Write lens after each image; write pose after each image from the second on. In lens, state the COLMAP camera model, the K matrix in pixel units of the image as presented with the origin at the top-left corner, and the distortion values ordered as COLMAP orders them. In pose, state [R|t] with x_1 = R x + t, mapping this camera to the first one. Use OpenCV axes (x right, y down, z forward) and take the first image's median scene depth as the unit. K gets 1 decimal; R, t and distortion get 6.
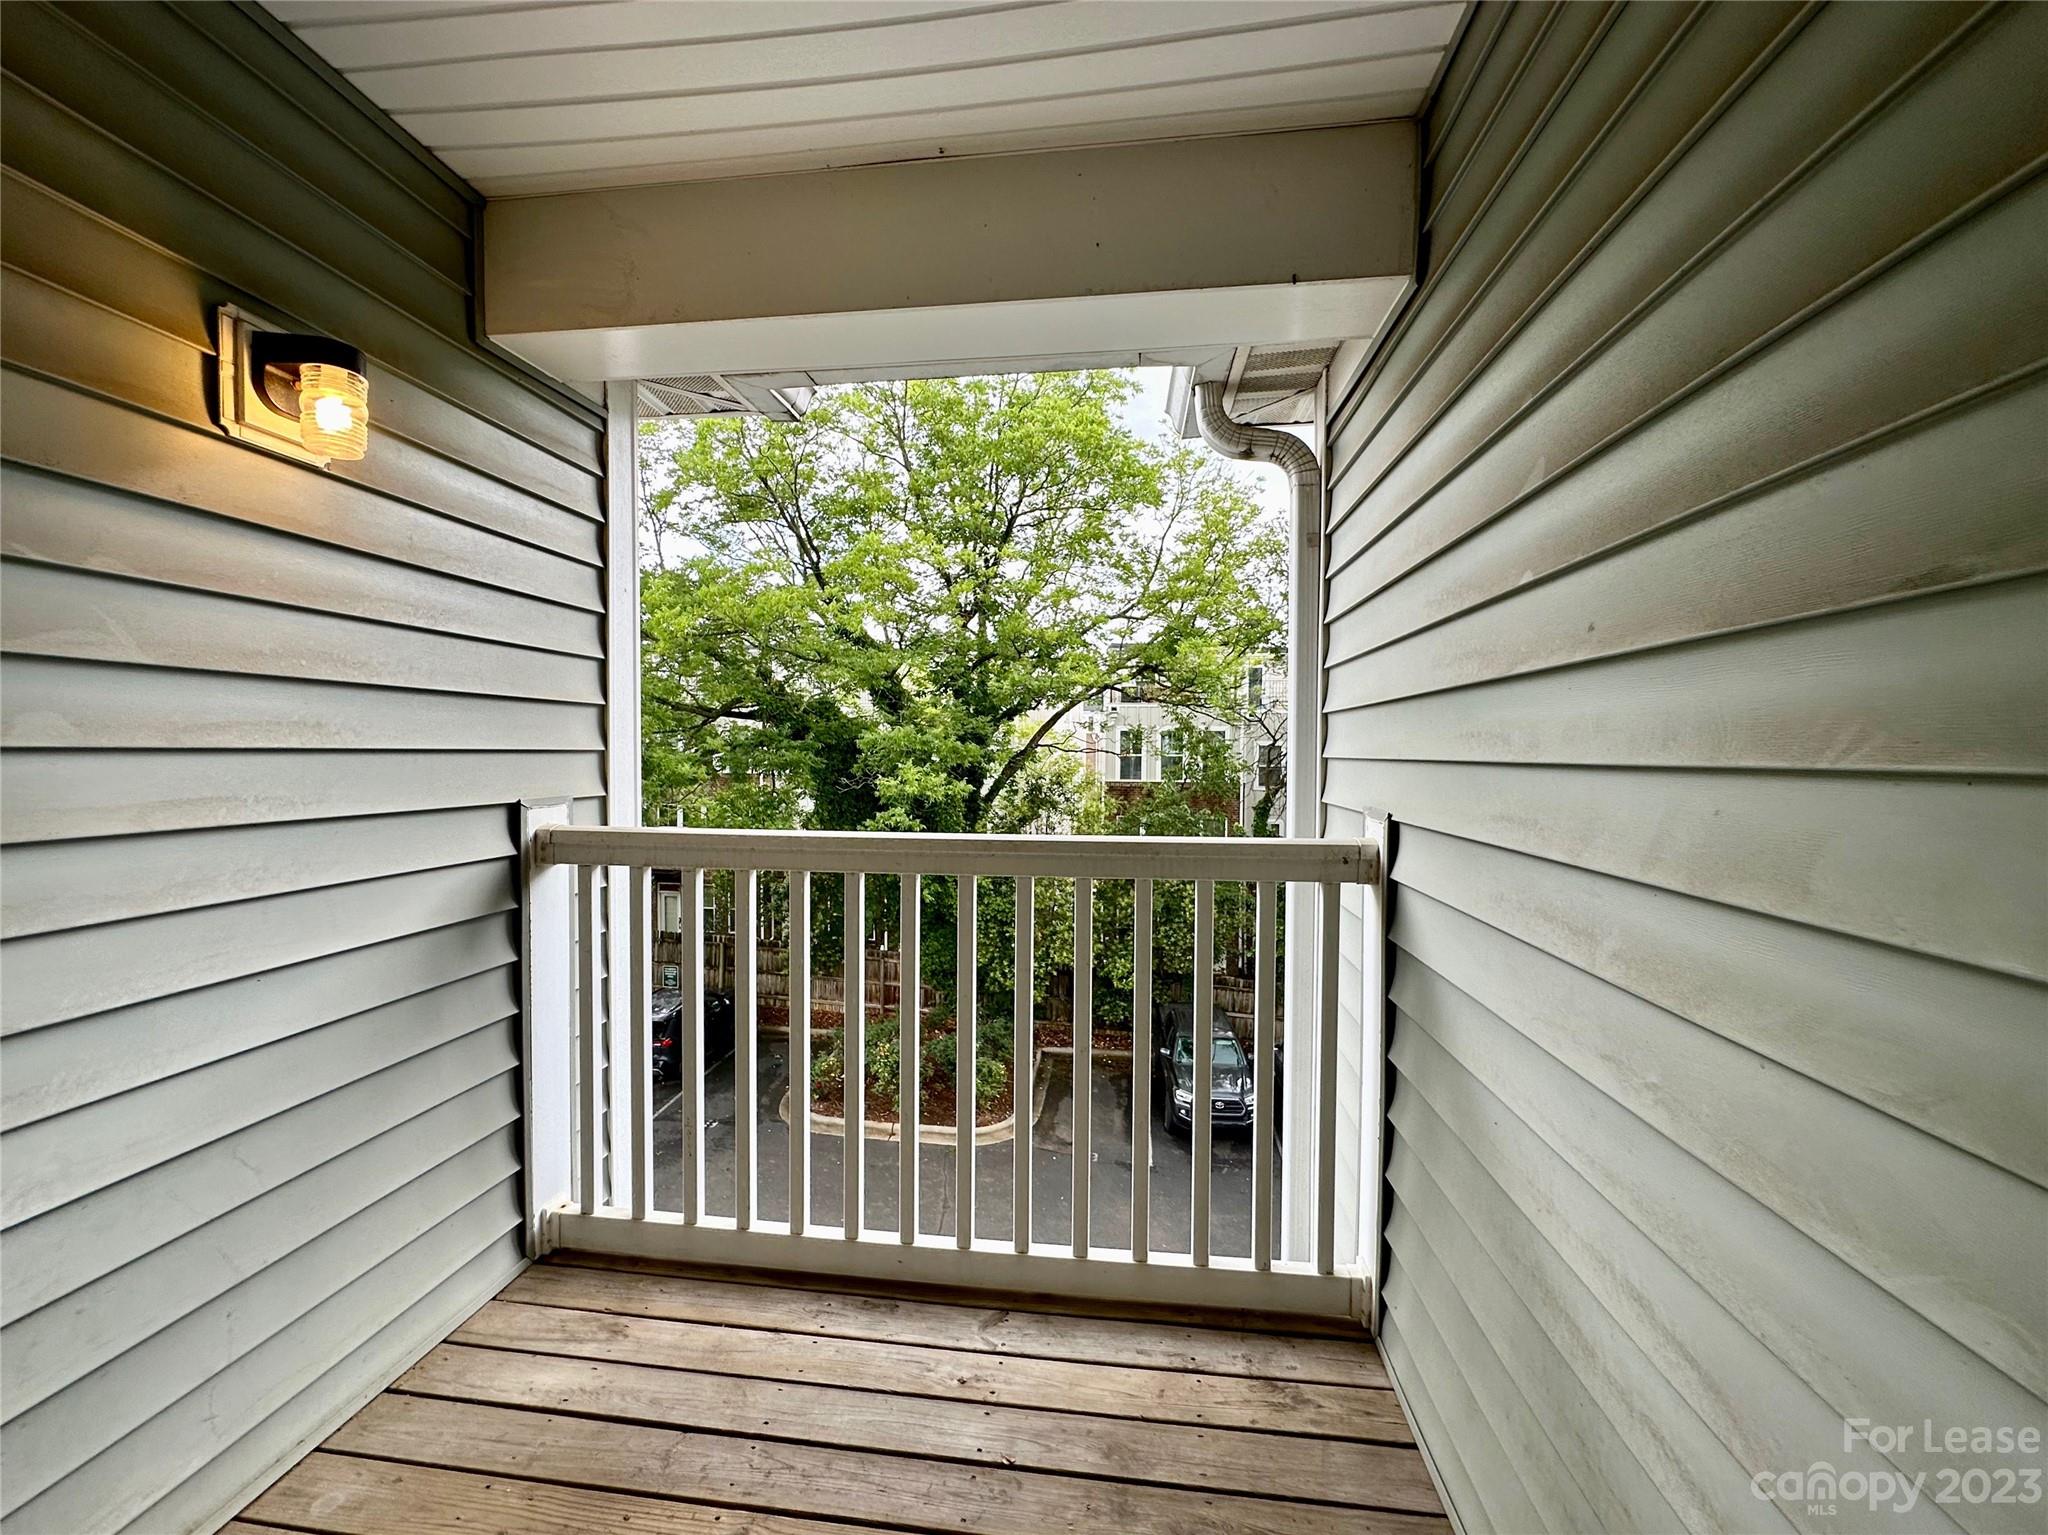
lens RADIAL K [[825.1, 0, 1024.0], [0, 825.1, 767.5], [0, 0, 1]] dist [-0.000784, -0.000046]
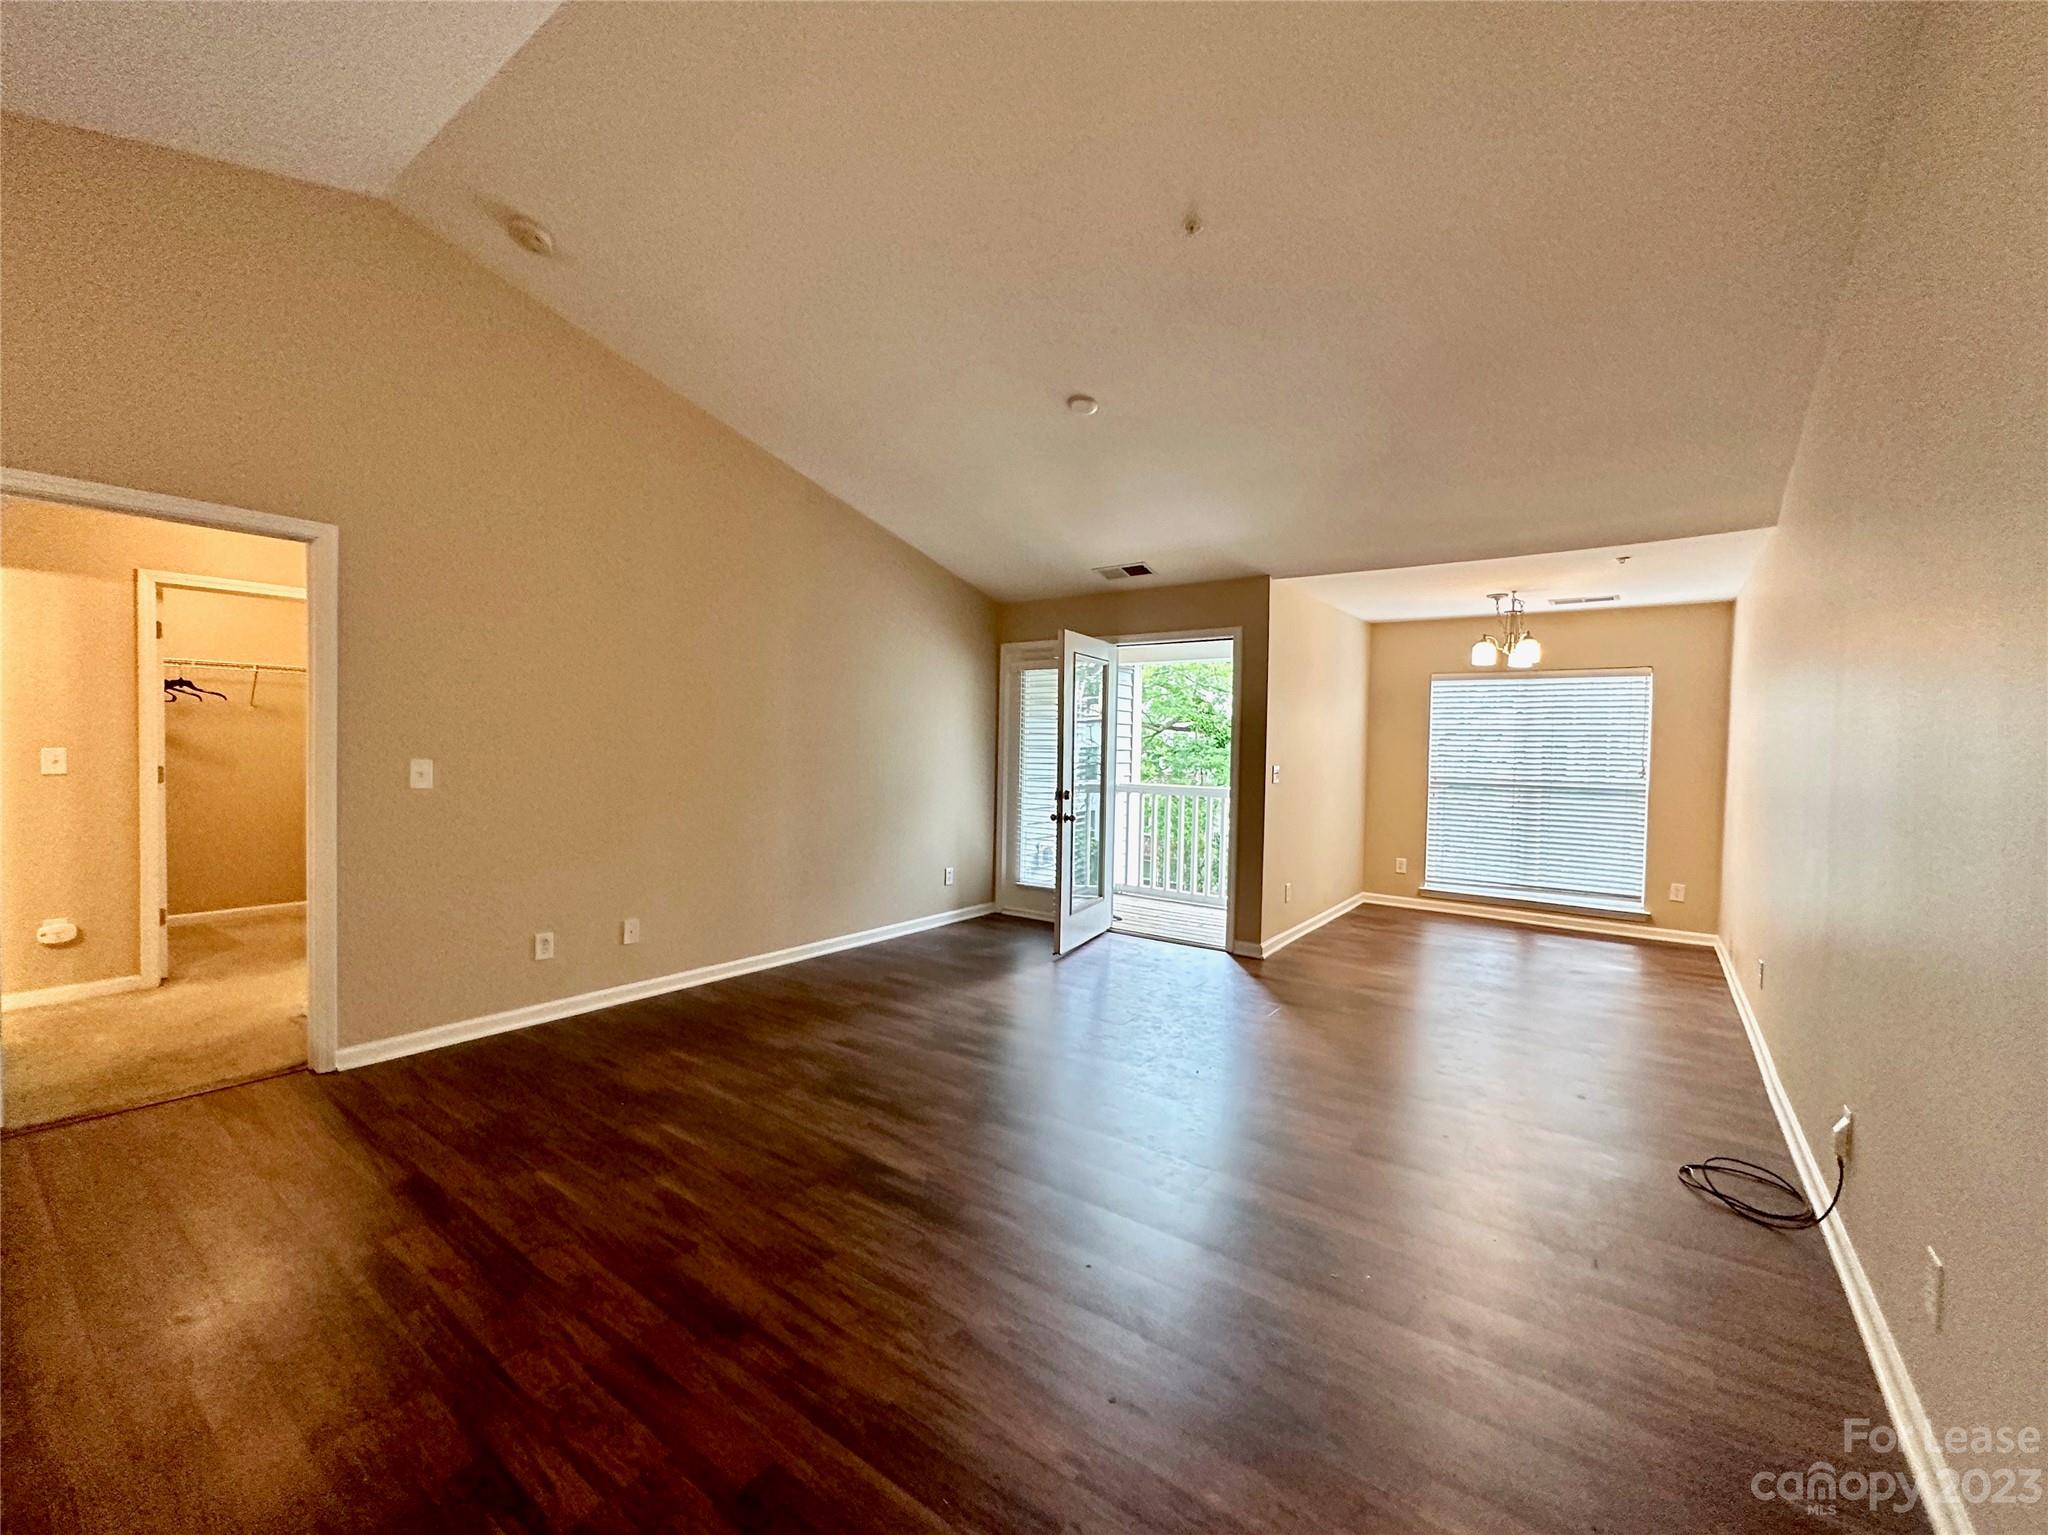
lens RADIAL K [[825.1, 0, 1024.0], [0, 825.1, 767.5], [0, 0, 1]] dist [-0.000784, -0.000046]
pose [[0.865781, 0.023608, -0.499866, 0.121982], [-0.024211, 0.999693, 0.005281, -0.000977], [0.499837, 0.007531, 0.866087, -0.323623]]
